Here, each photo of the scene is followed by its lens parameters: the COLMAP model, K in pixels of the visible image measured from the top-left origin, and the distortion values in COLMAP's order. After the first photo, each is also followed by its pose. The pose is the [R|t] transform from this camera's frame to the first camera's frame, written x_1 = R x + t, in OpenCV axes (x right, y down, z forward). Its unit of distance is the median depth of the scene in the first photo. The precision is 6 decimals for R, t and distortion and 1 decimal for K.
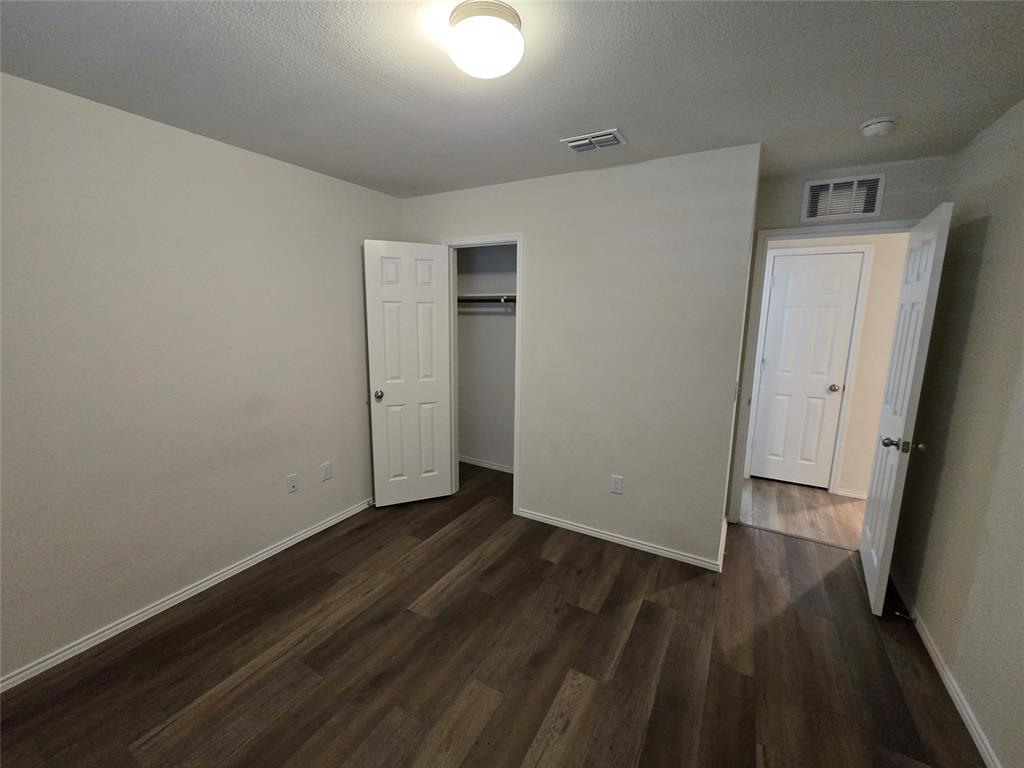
lens RADIAL K [[421.1, 0, 512.8], [0, 421.1, 385.3], [0, 0, 1]] dist [0.004182, 0.001163]
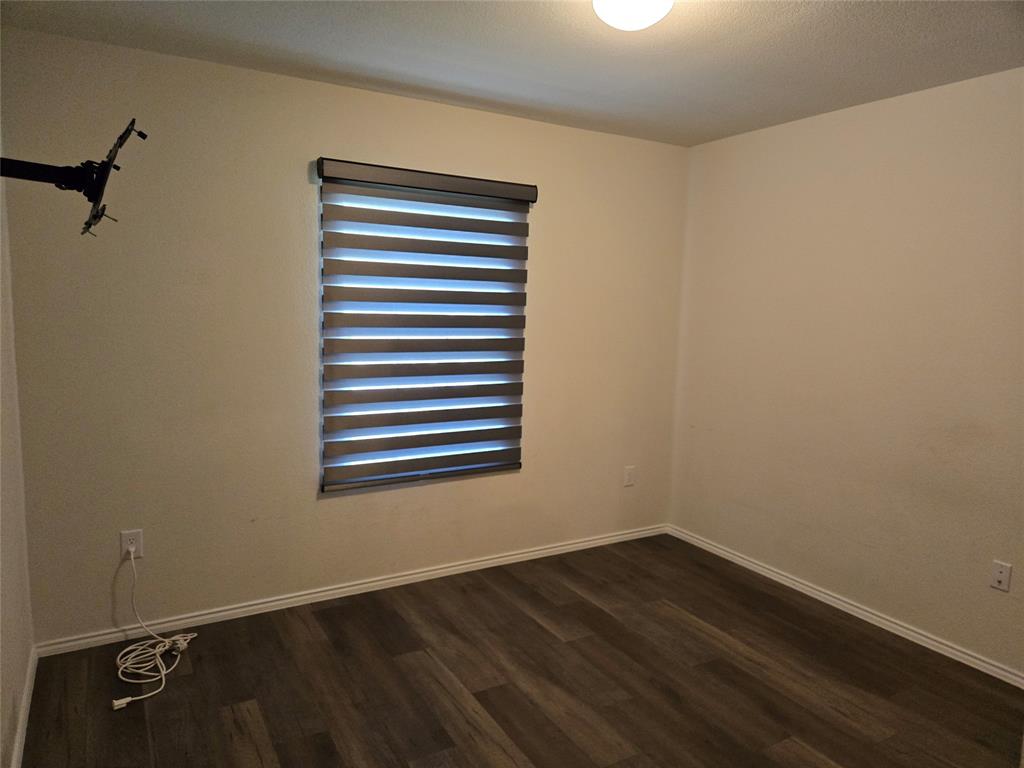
lens RADIAL K [[686.1, 0, 513.9], [0, 686.1, 387.1], [0, 0, 1]] dist [0.071296, -0.053714]
pose [[-0.496031, 0.097256, -0.862841, 1.053042], [-0.176380, 0.961704, 0.209797, -0.191985], [0.850202, 0.256254, -0.459881, 1.191135]]
